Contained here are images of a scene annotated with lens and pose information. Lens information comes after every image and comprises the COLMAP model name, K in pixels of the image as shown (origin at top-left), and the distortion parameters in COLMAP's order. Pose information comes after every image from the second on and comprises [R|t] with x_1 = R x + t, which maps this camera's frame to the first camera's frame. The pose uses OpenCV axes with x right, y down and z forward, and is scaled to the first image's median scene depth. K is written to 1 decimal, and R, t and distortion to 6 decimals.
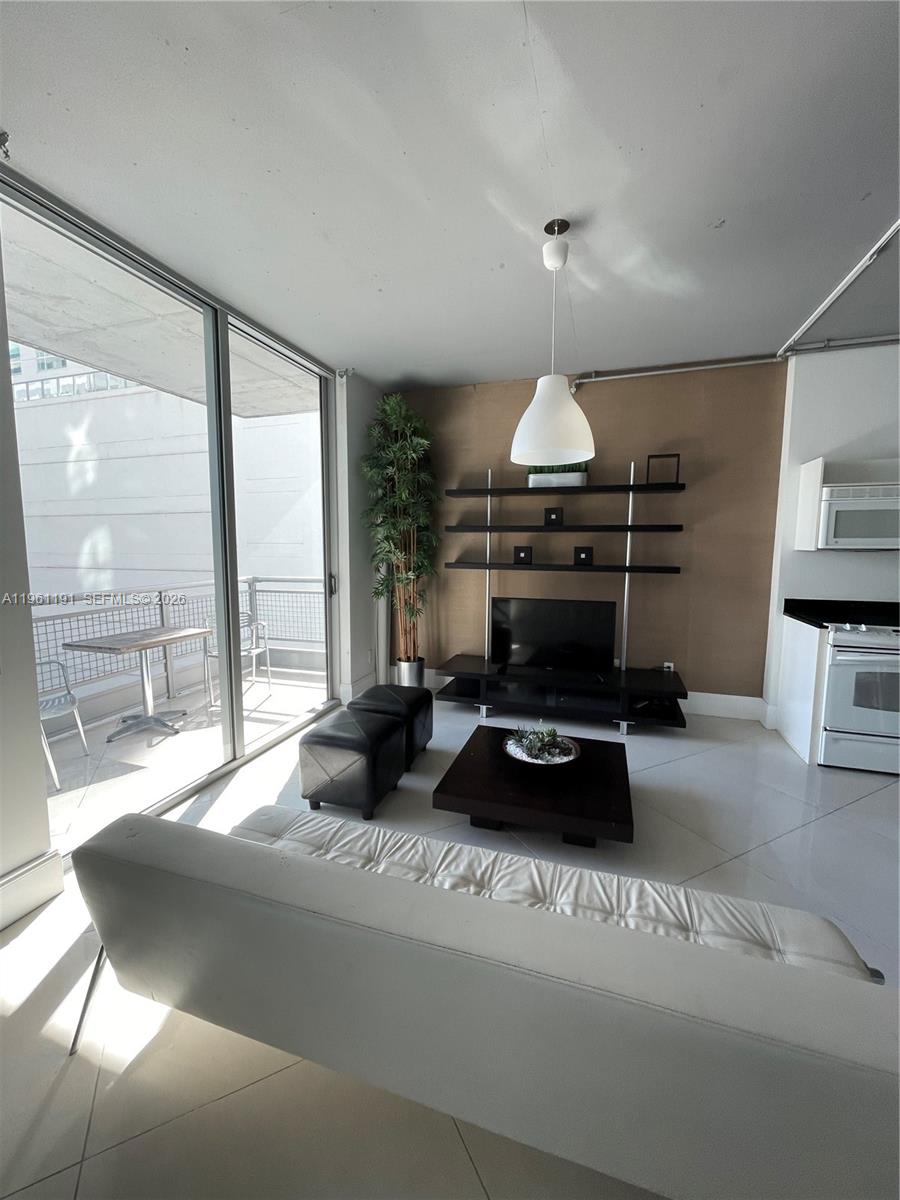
lens RADIAL K [[486.7, 0, 451.8], [0, 486.7, 598.0], [0, 0, 1]] dist [-0.003999, 0.000119]
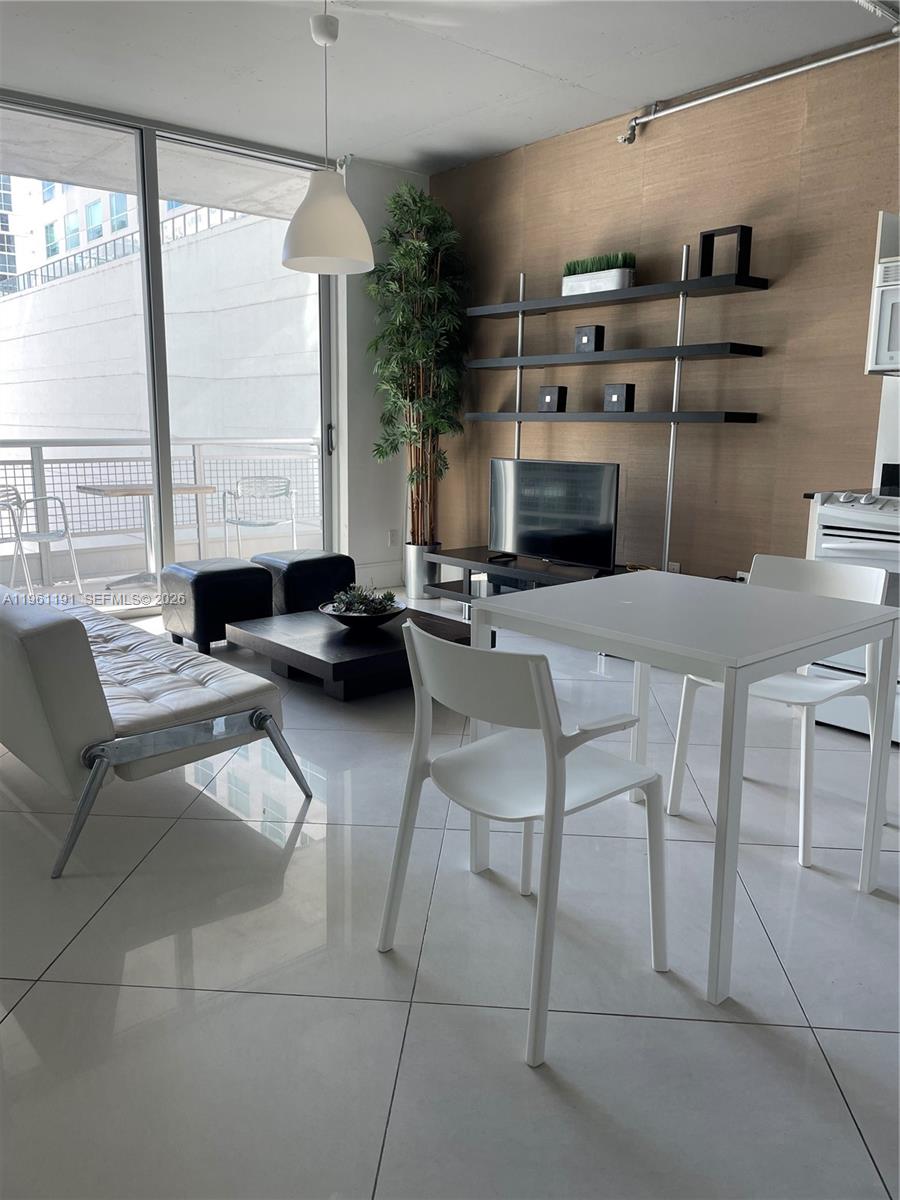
lens RADIAL K [[909.2, 0, 458.3], [0, 909.2, 594.2], [0, 0, 1]] dist [0.095384, -0.112468]
pose [[0.850138, 0.101905, -0.516604, 0.836588], [-0.063727, 0.993795, 0.091164, 0.088389], [0.522689, -0.044580, 0.851357, -0.215753]]
